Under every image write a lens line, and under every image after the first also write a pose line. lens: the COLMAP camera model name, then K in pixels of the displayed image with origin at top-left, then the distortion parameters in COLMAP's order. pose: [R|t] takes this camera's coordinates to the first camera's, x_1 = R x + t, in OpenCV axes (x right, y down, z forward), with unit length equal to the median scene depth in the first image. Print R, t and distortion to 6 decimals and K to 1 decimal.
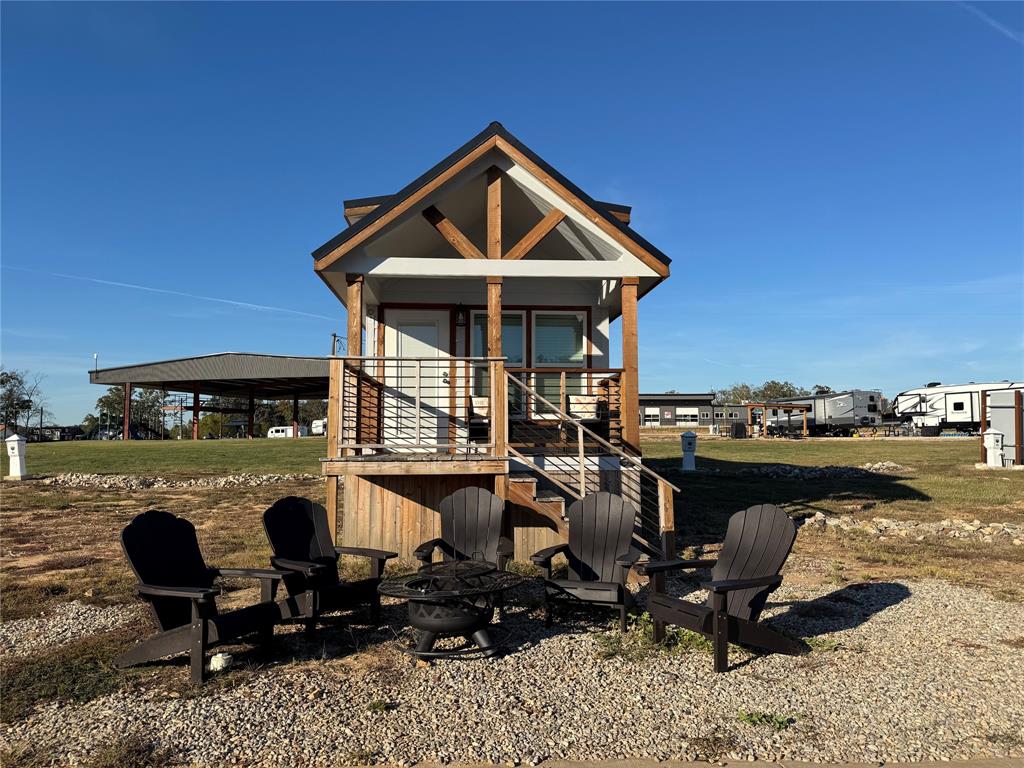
lens RADIAL K [[727.5, 0, 509.7], [0, 727.5, 394.2], [0, 0, 1]] dist [0.165536, -0.180687]
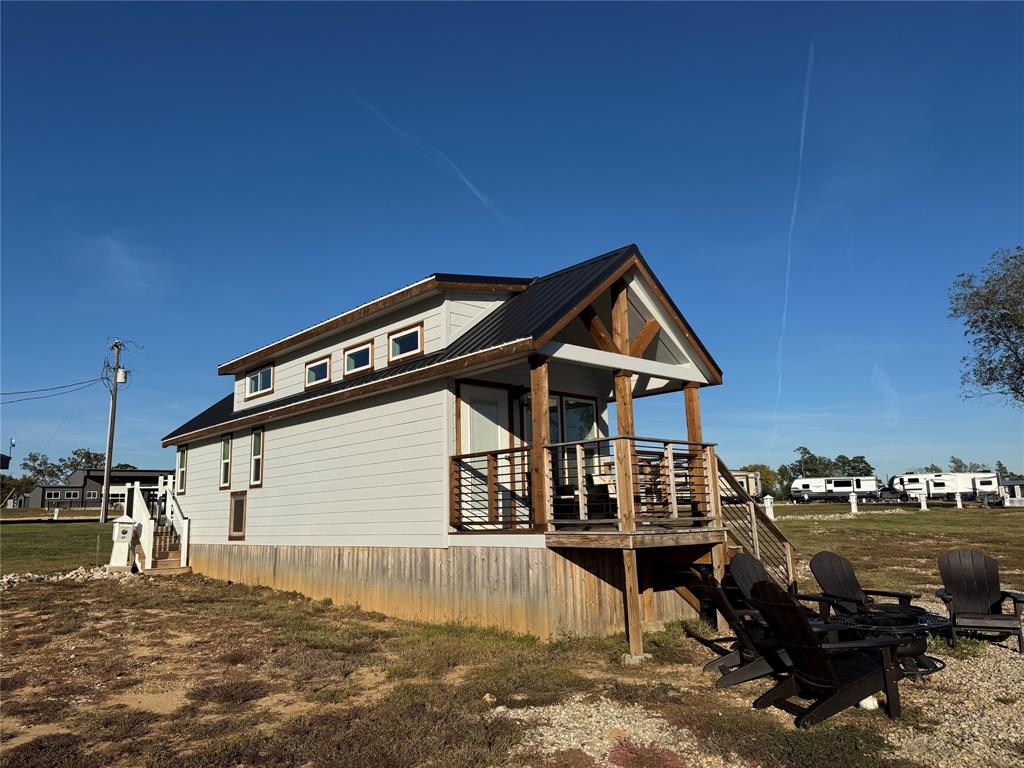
lens RADIAL K [[727.5, 0, 509.7], [0, 727.5, 394.2], [0, 0, 1]] dist [0.165536, -0.180687]
pose [[0.774334, 0.082152, 0.627422, -0.743817], [-0.016686, 0.993843, -0.109538, 0.005392], [-0.632557, 0.074350, 0.770937, 0.192500]]
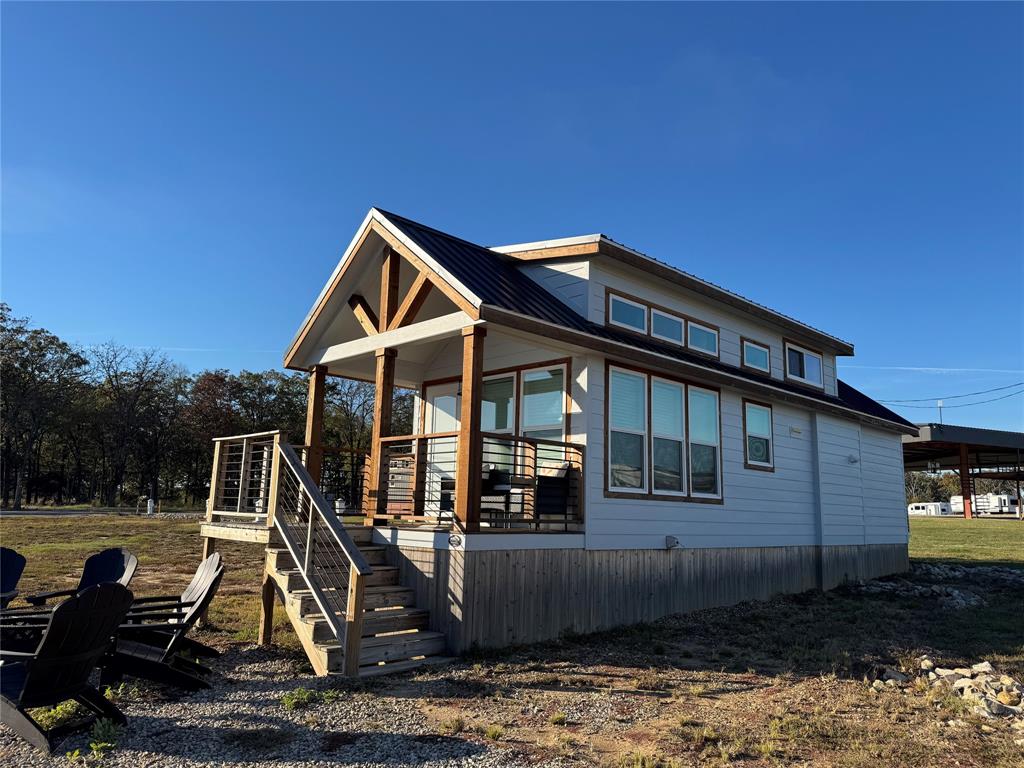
lens RADIAL K [[727.5, 0, 509.7], [0, 727.5, 394.2], [0, 0, 1]] dist [0.165536, -0.180687]
pose [[0.647182, -0.103499, -0.755277, 0.719883], [0.028310, 0.993321, -0.111861, 0.017341], [0.761810, 0.051013, 0.645789, 0.402745]]
